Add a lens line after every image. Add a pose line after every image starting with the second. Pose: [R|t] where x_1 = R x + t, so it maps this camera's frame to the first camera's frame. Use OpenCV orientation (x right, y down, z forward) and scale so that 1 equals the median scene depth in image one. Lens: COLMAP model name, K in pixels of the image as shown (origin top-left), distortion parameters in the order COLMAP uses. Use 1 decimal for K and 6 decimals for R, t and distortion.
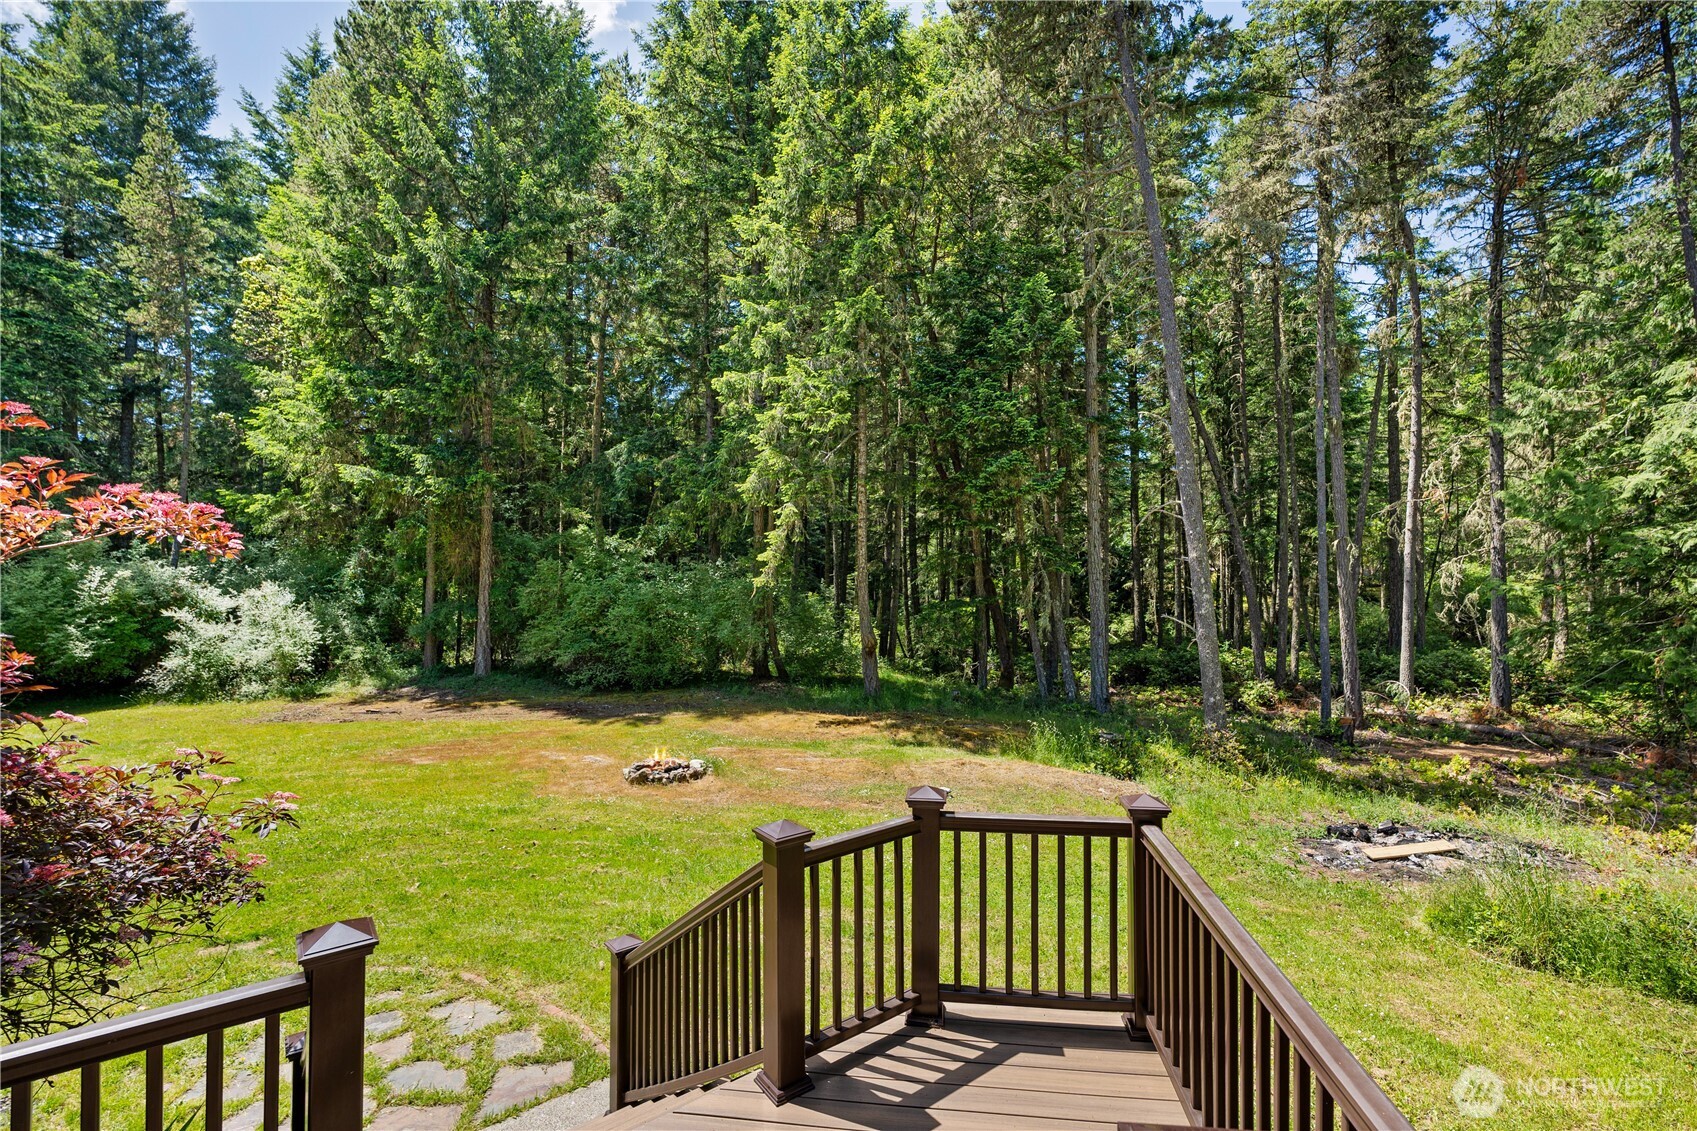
lens RADIAL K [[768.6, 0, 851.5], [0, 768.6, 566.0], [0, 0, 1]] dist [0.001457, 0.001334]
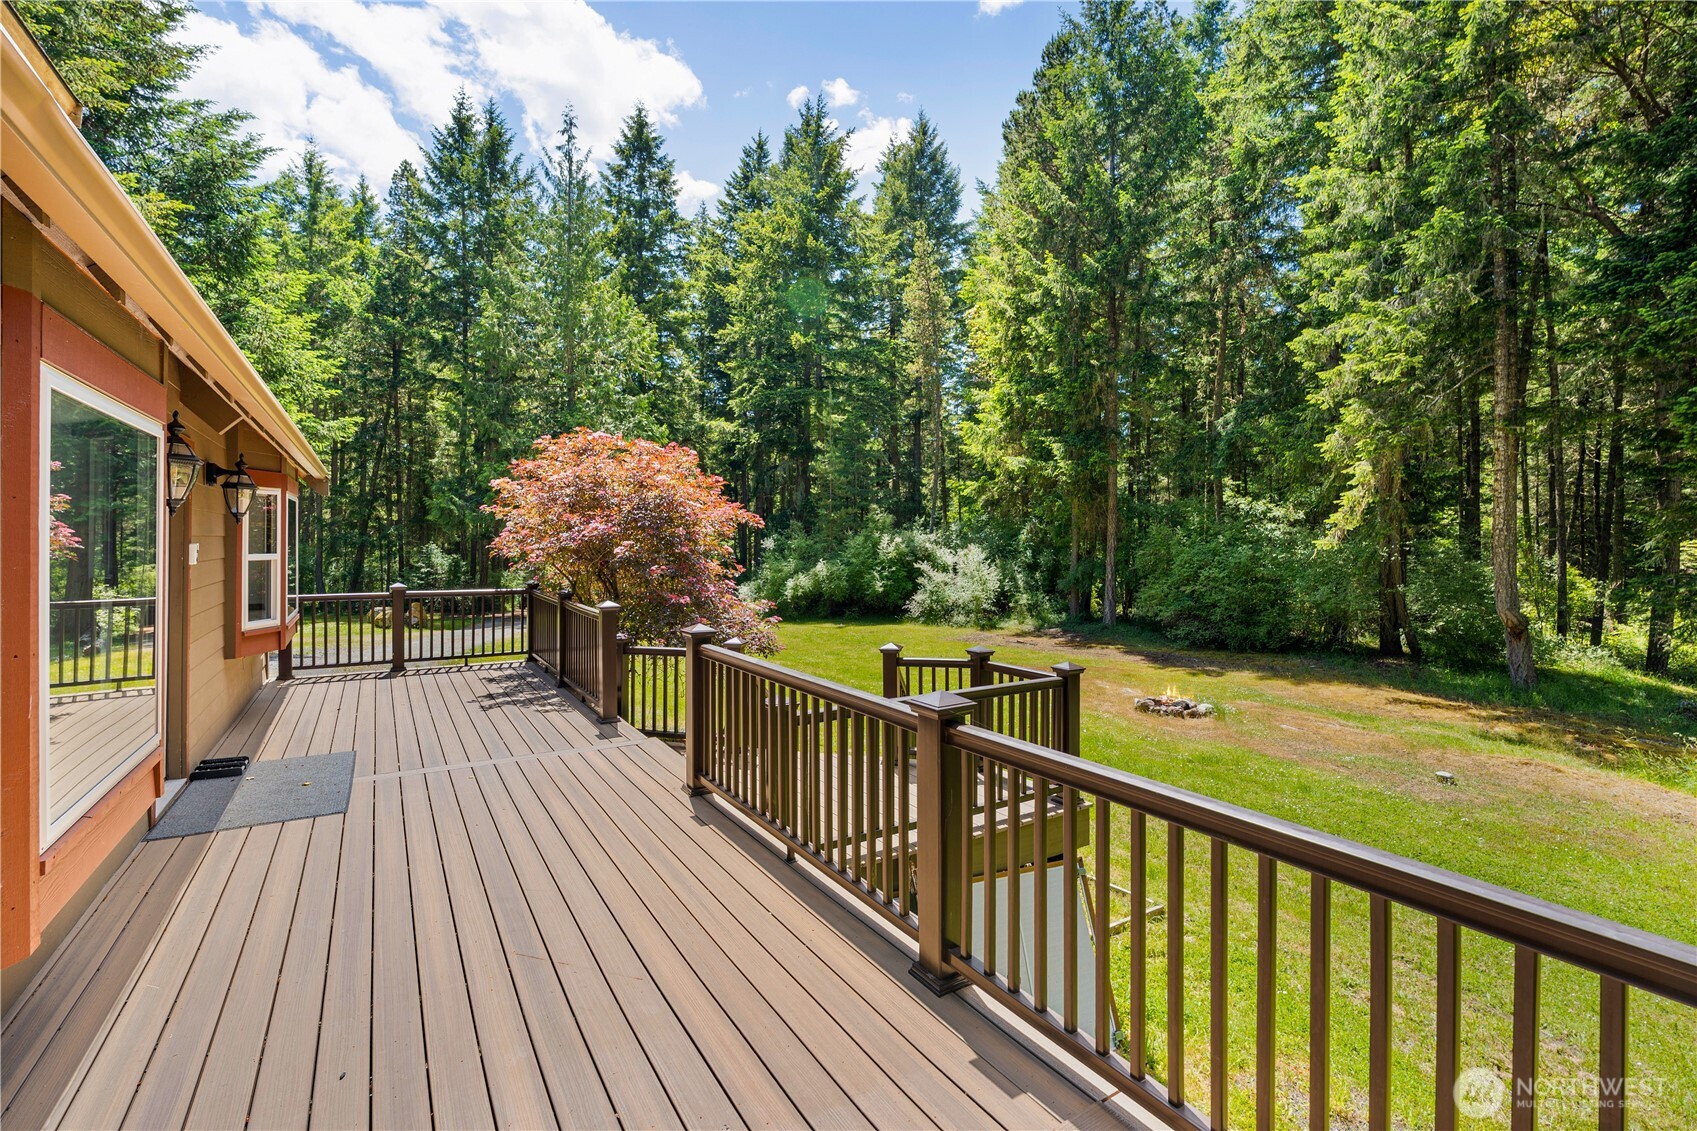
lens RADIAL K [[768.6, 0, 845.1], [0, 768.6, 553.9], [0, 0, 1]] dist [0.001457, 0.001334]
pose [[0.628788, 0.013005, -0.777468, 0.188751], [0.008491, 0.999686, 0.023589, 0.002720], [0.777531, -0.021434, 0.628480, -0.058867]]
